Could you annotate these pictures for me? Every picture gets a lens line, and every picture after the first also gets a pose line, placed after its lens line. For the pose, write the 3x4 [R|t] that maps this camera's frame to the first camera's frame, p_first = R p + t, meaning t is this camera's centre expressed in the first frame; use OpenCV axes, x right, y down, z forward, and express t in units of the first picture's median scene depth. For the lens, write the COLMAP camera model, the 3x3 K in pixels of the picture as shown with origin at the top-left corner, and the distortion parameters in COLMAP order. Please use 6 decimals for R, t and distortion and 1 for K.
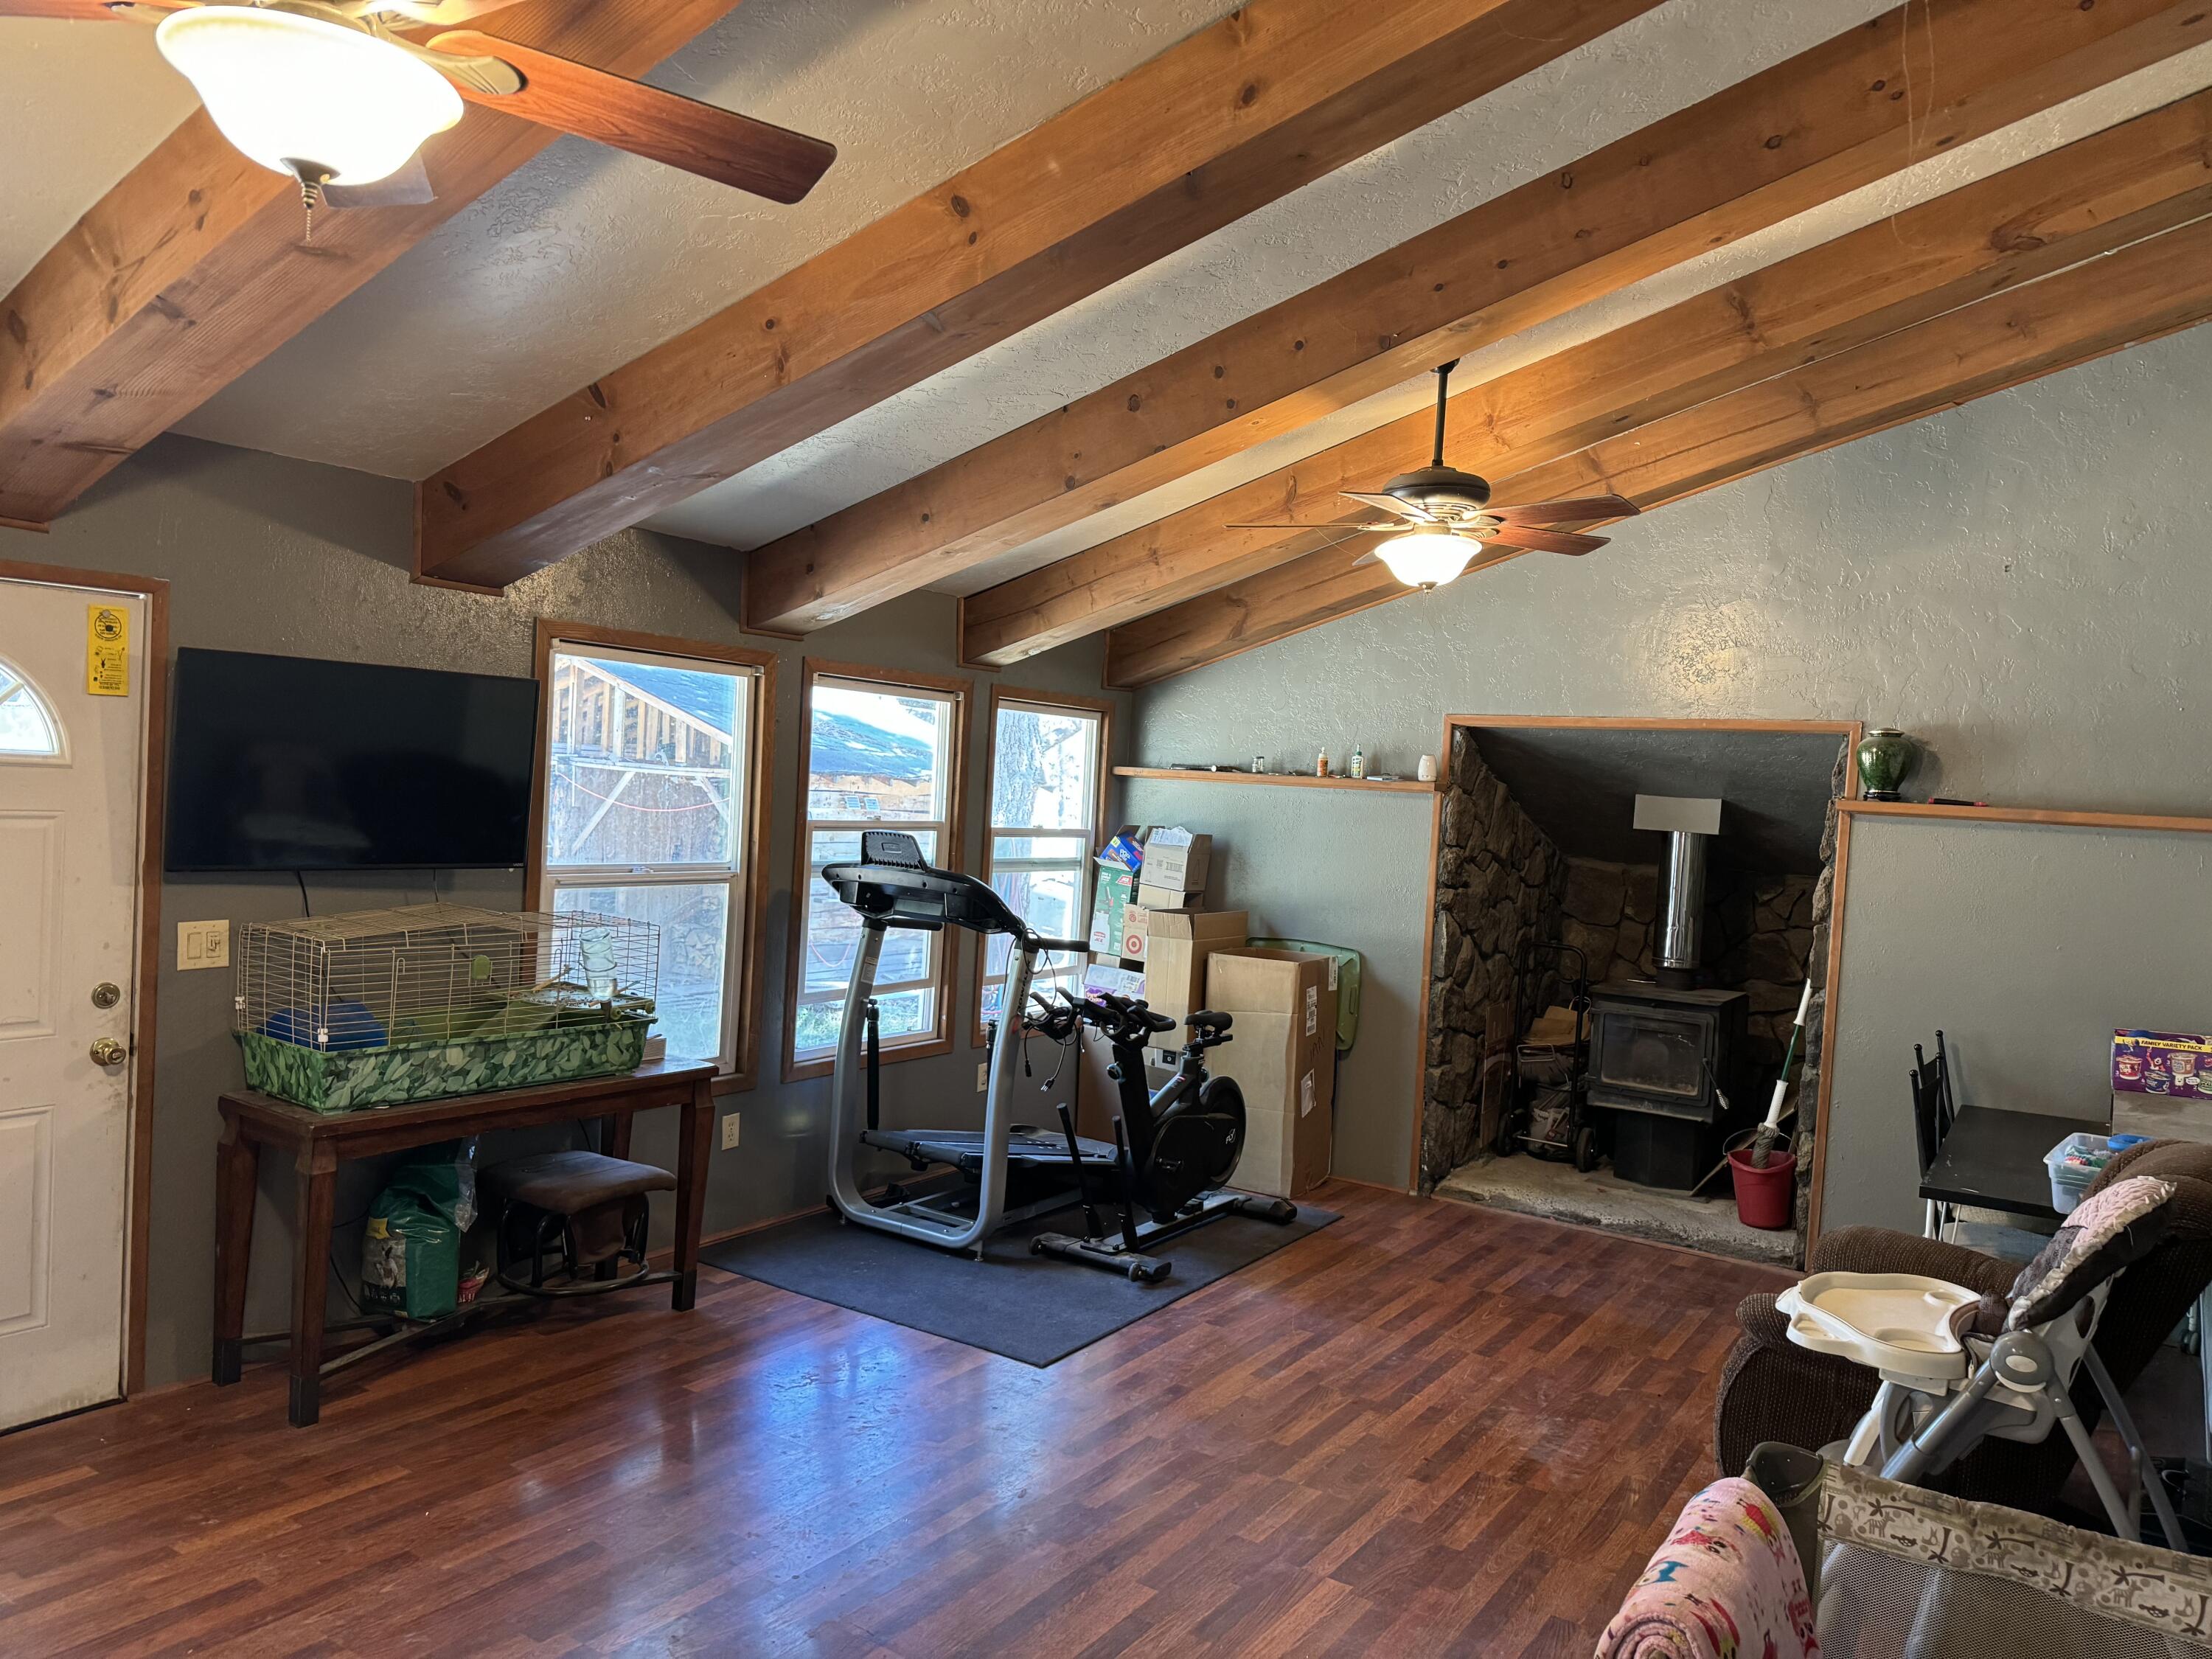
lens RADIAL K [[1564.9, 0, 1106.2], [0, 1564.9, 829.2], [0, 0, 1]] dist [-0.001750, -0.028693]
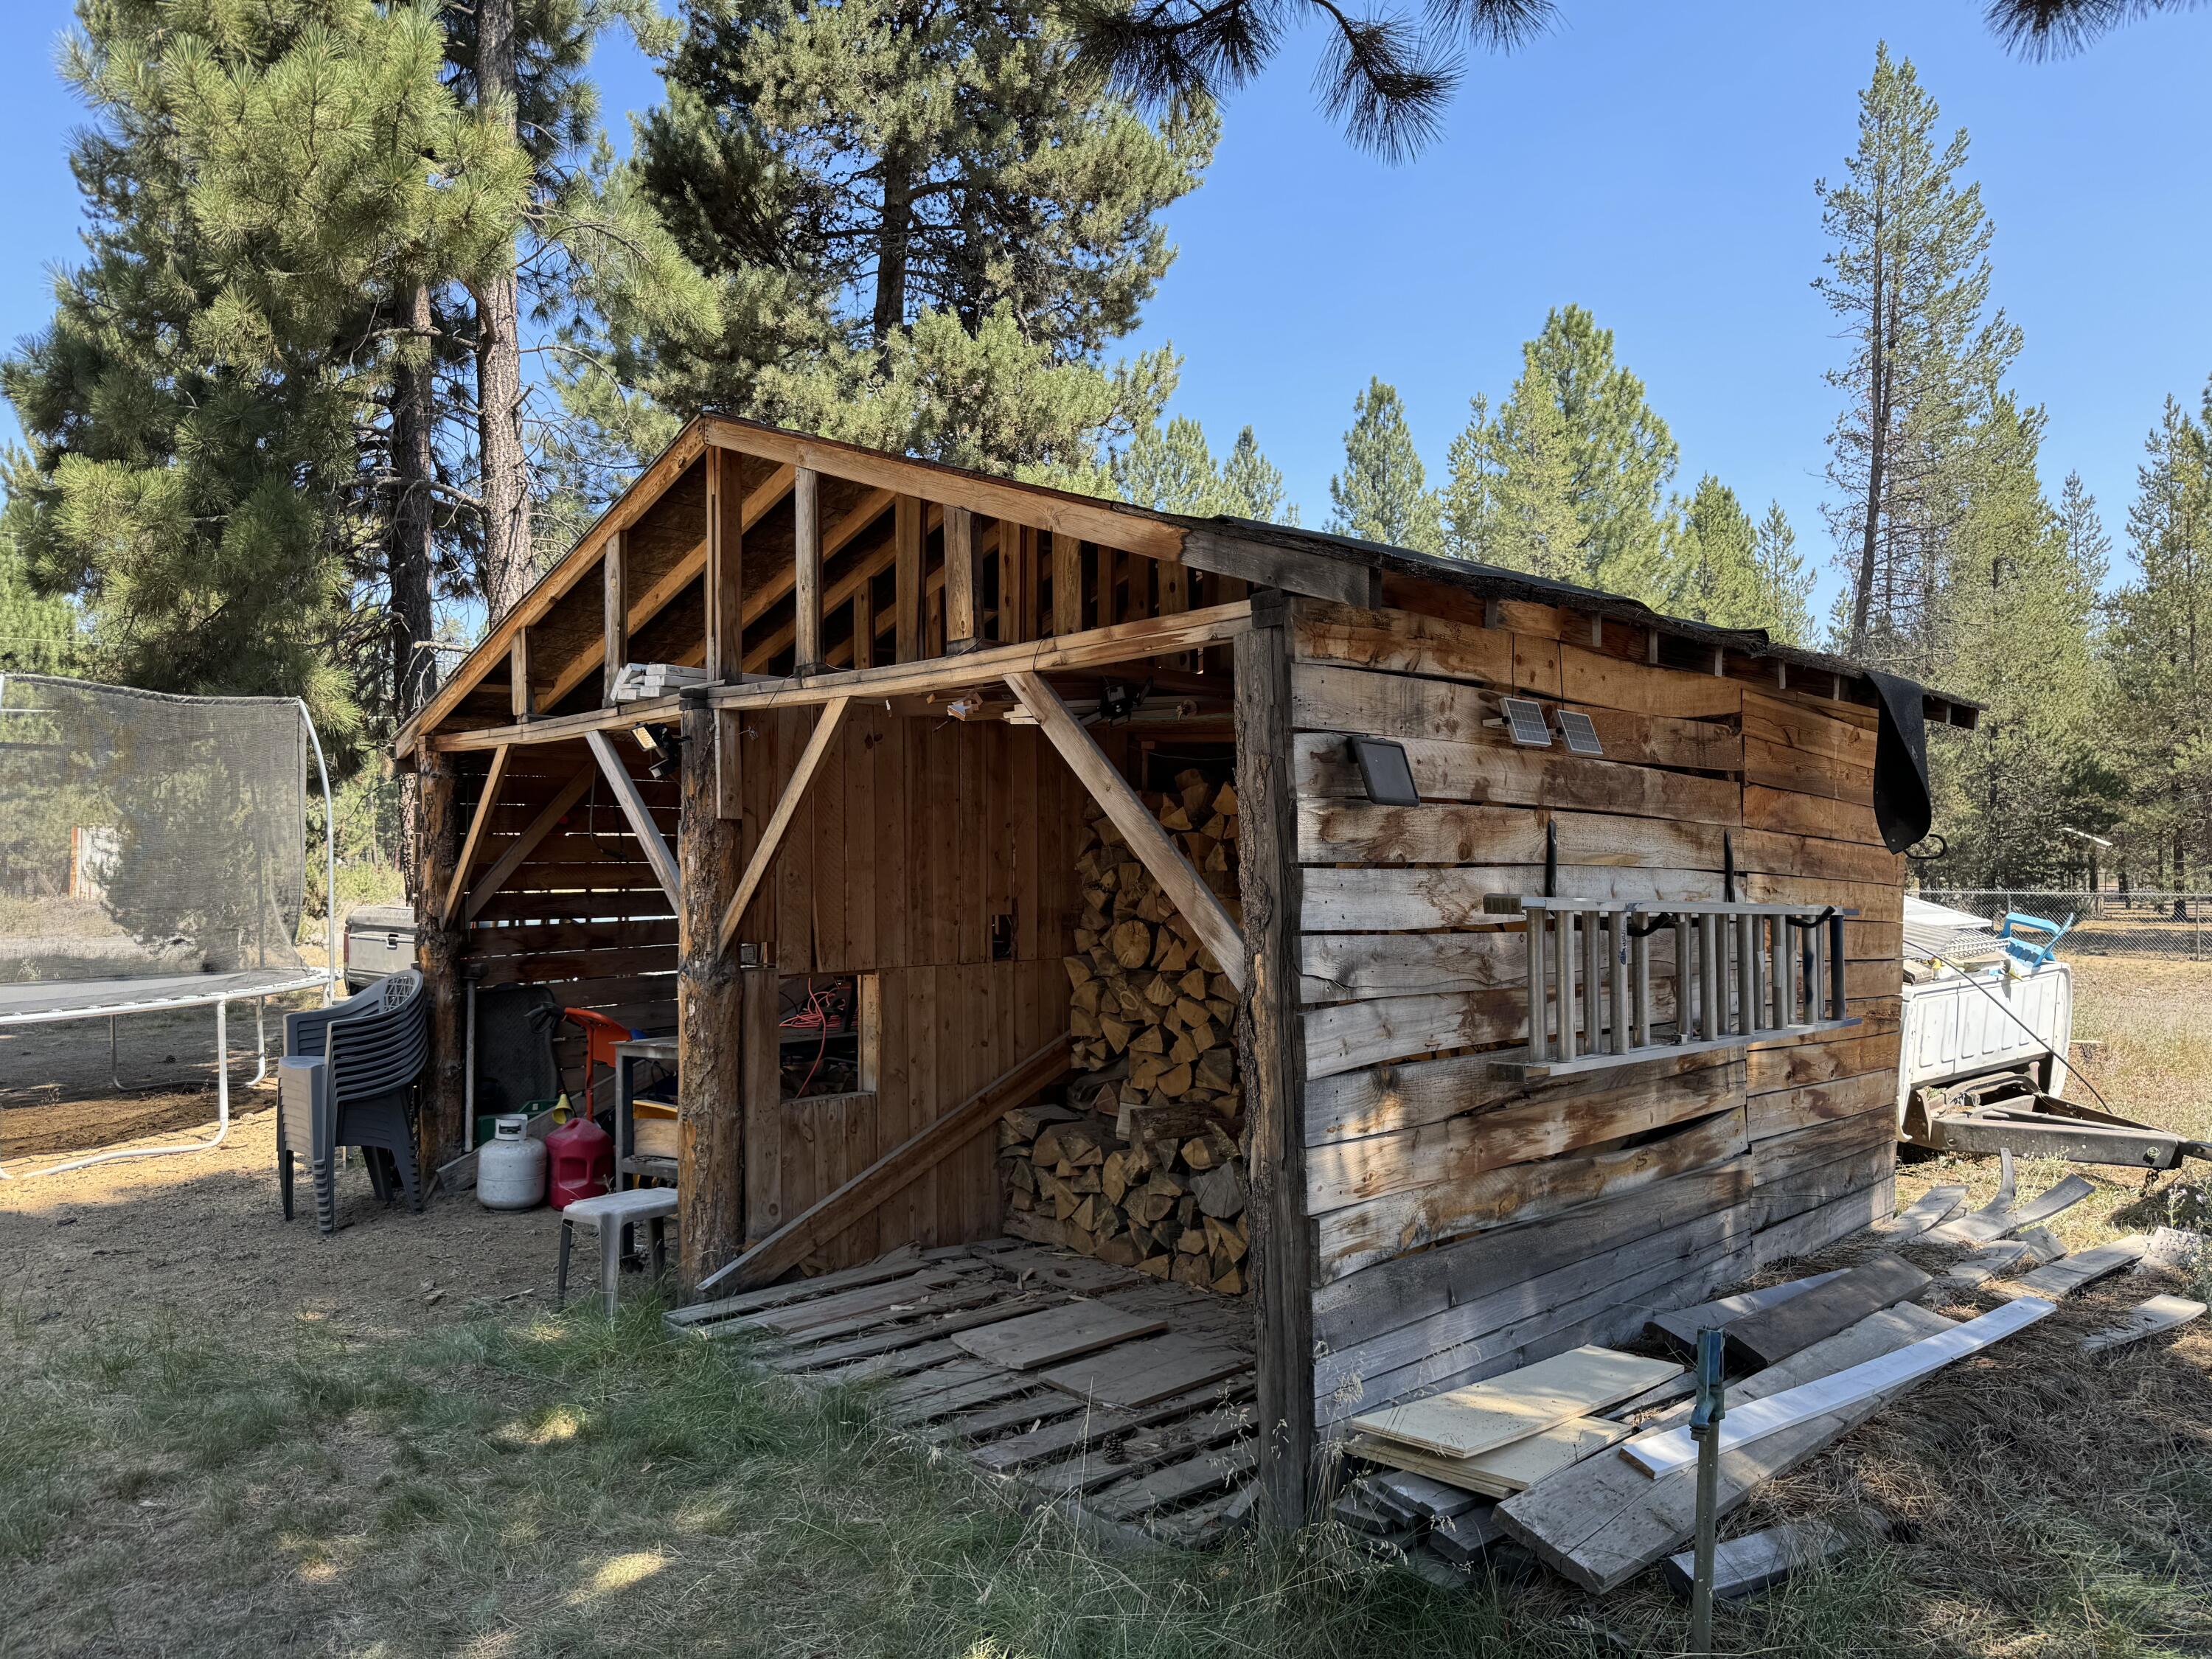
lens RADIAL K [[1564.9, 0, 1108.7], [0, 1564.9, 831.5], [0, 0, 1]] dist [-0.001750, -0.028693]
pose [[0.966765, -0.063663, -0.247614, -0.159867], [0.048888, 0.996663, -0.065372, 0.018222], [0.250949, 0.051094, 0.966651, 0.673974]]
